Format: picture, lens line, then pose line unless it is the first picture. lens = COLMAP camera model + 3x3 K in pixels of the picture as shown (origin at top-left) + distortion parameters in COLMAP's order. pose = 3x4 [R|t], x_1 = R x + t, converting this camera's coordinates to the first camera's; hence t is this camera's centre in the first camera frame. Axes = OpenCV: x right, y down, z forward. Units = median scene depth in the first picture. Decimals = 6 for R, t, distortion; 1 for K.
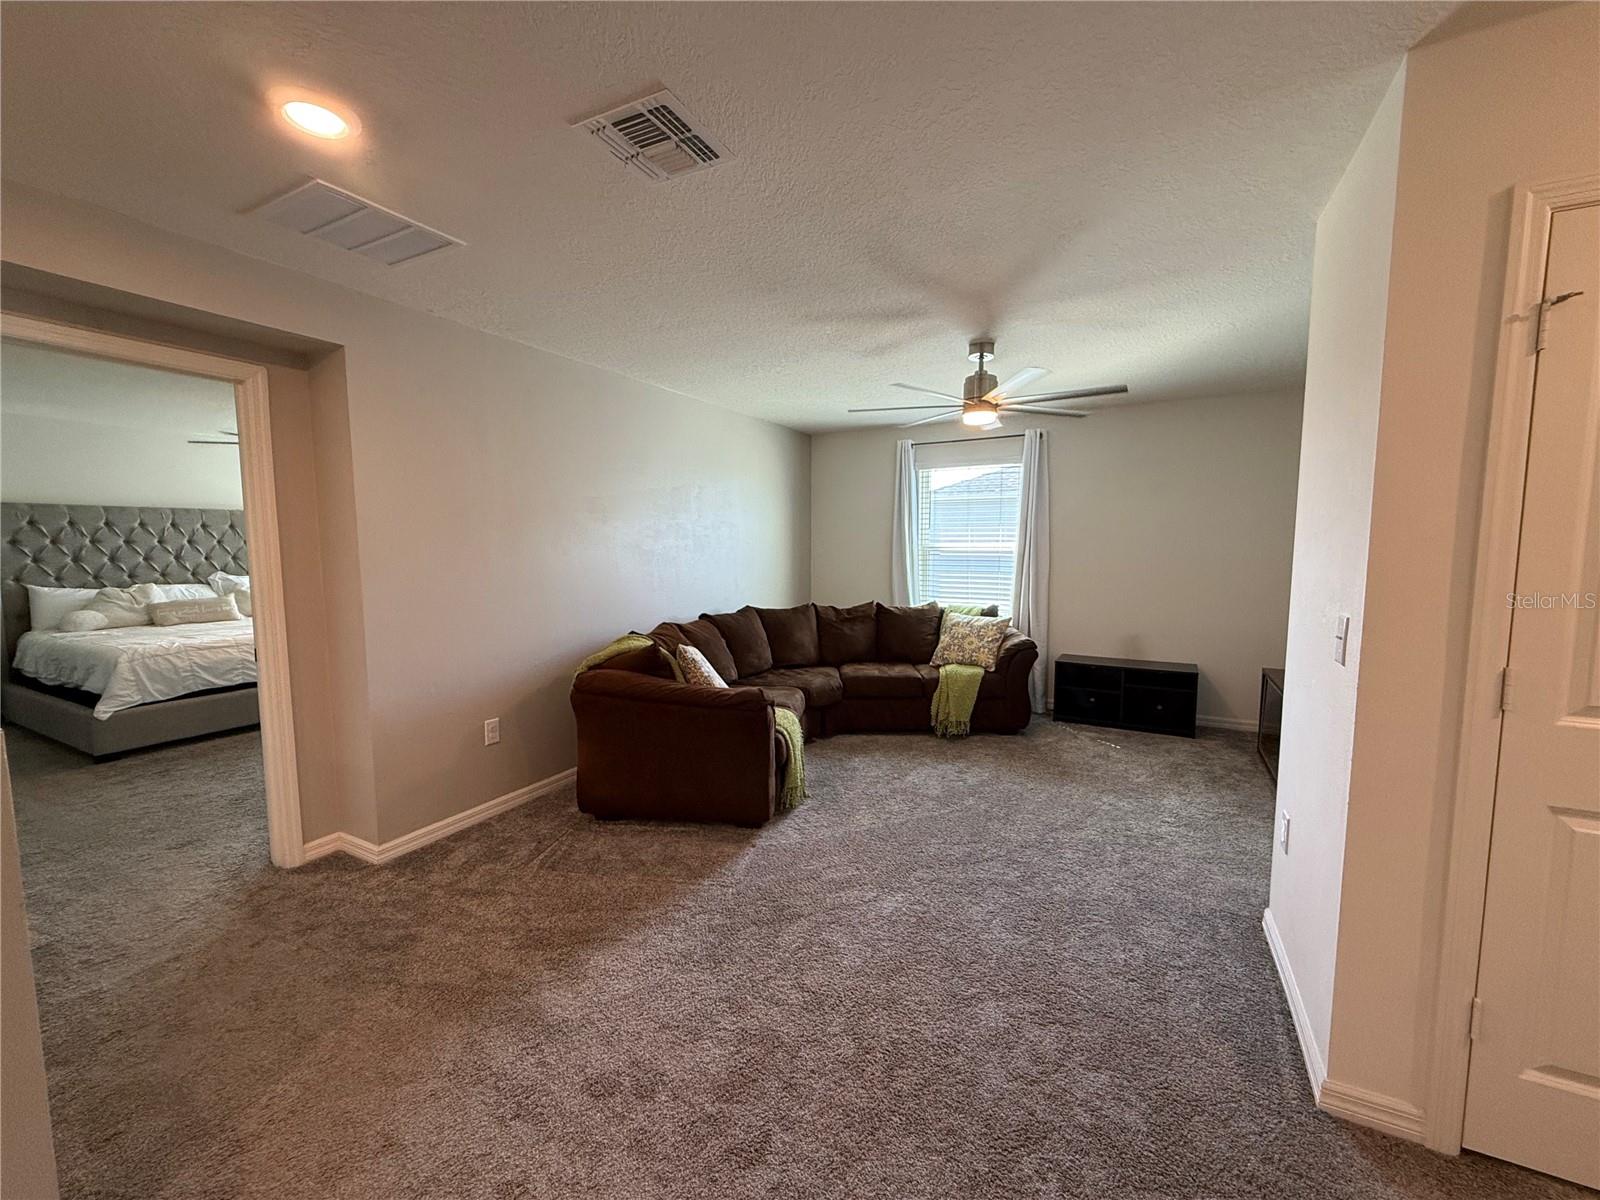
lens RADIAL K [[637.0, 0, 798.4], [0, 637.0, 599.3], [0, 0, 1]] dist [-0.003400, -0.000203]
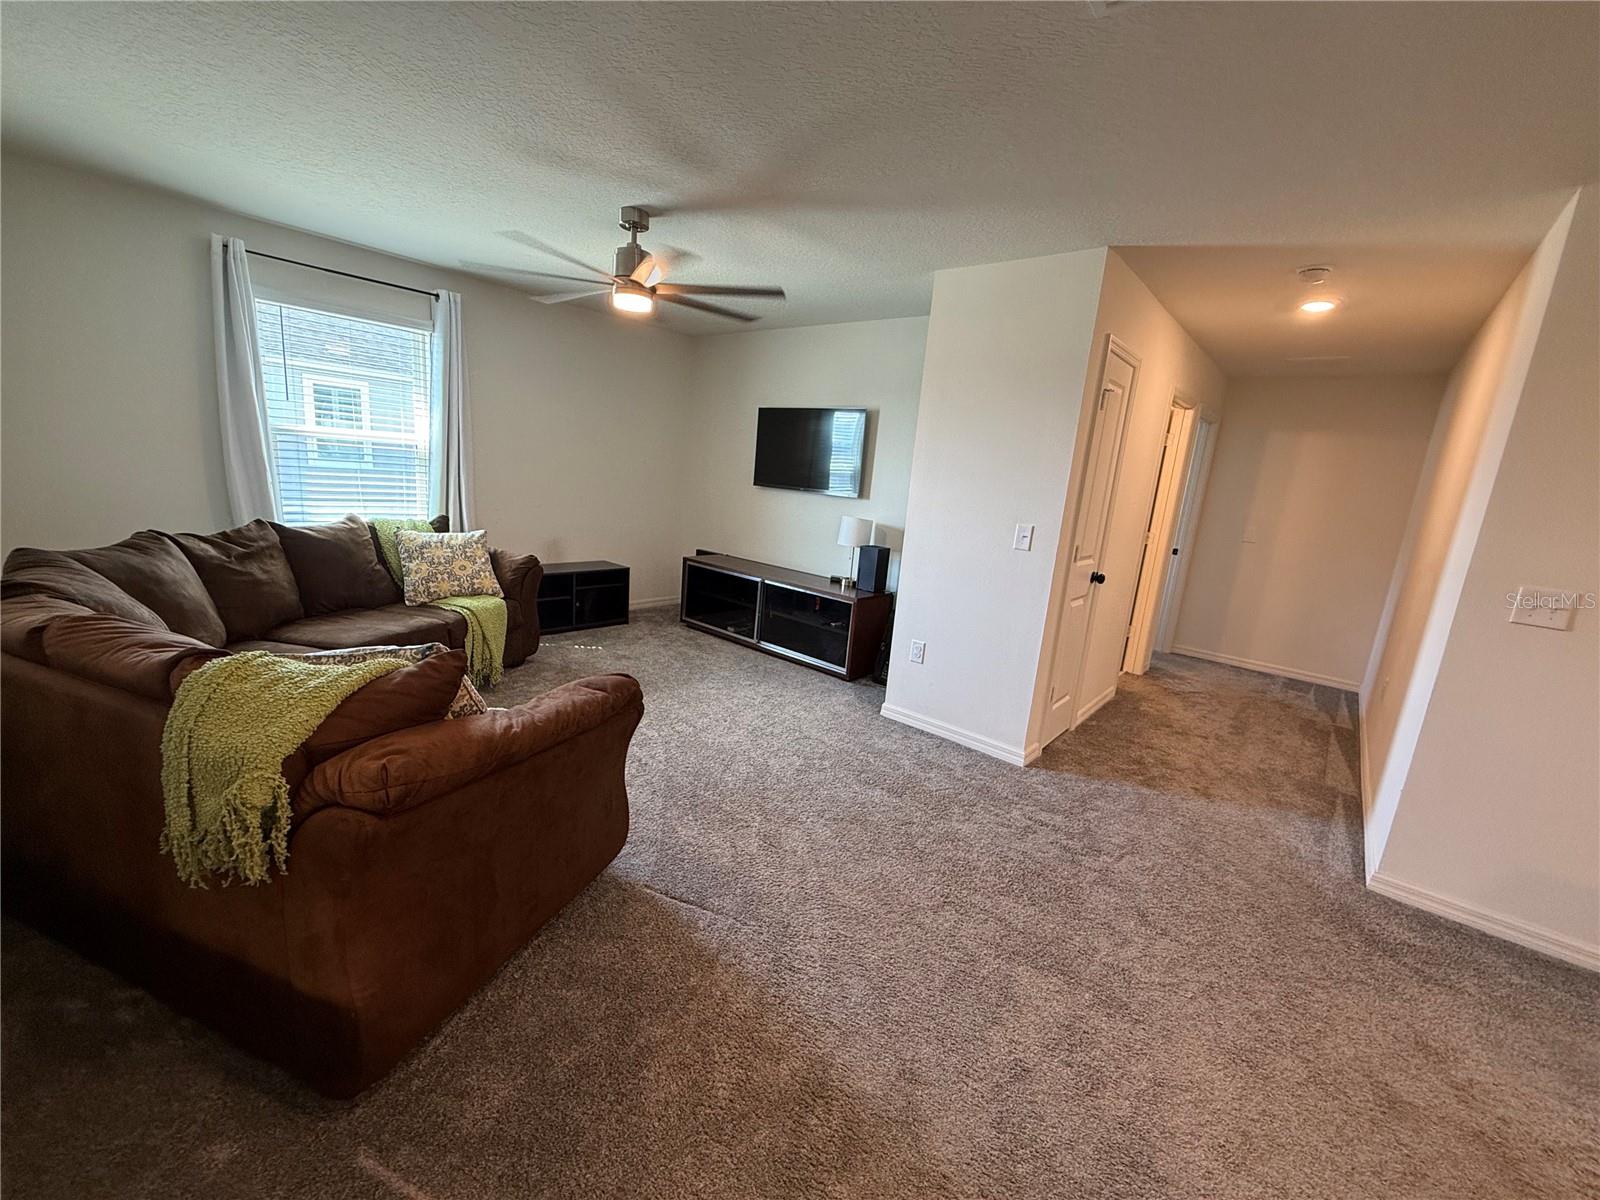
lens RADIAL K [[637.0, 0, 798.4], [0, 637.0, 596.8], [0, 0, 1]] dist [-0.003400, -0.000203]
pose [[0.212162, -0.172321, 0.961921, -0.444967], [0.000232, 0.984339, 0.176286, -0.037435], [-0.977235, -0.037178, 0.208879, 0.471093]]
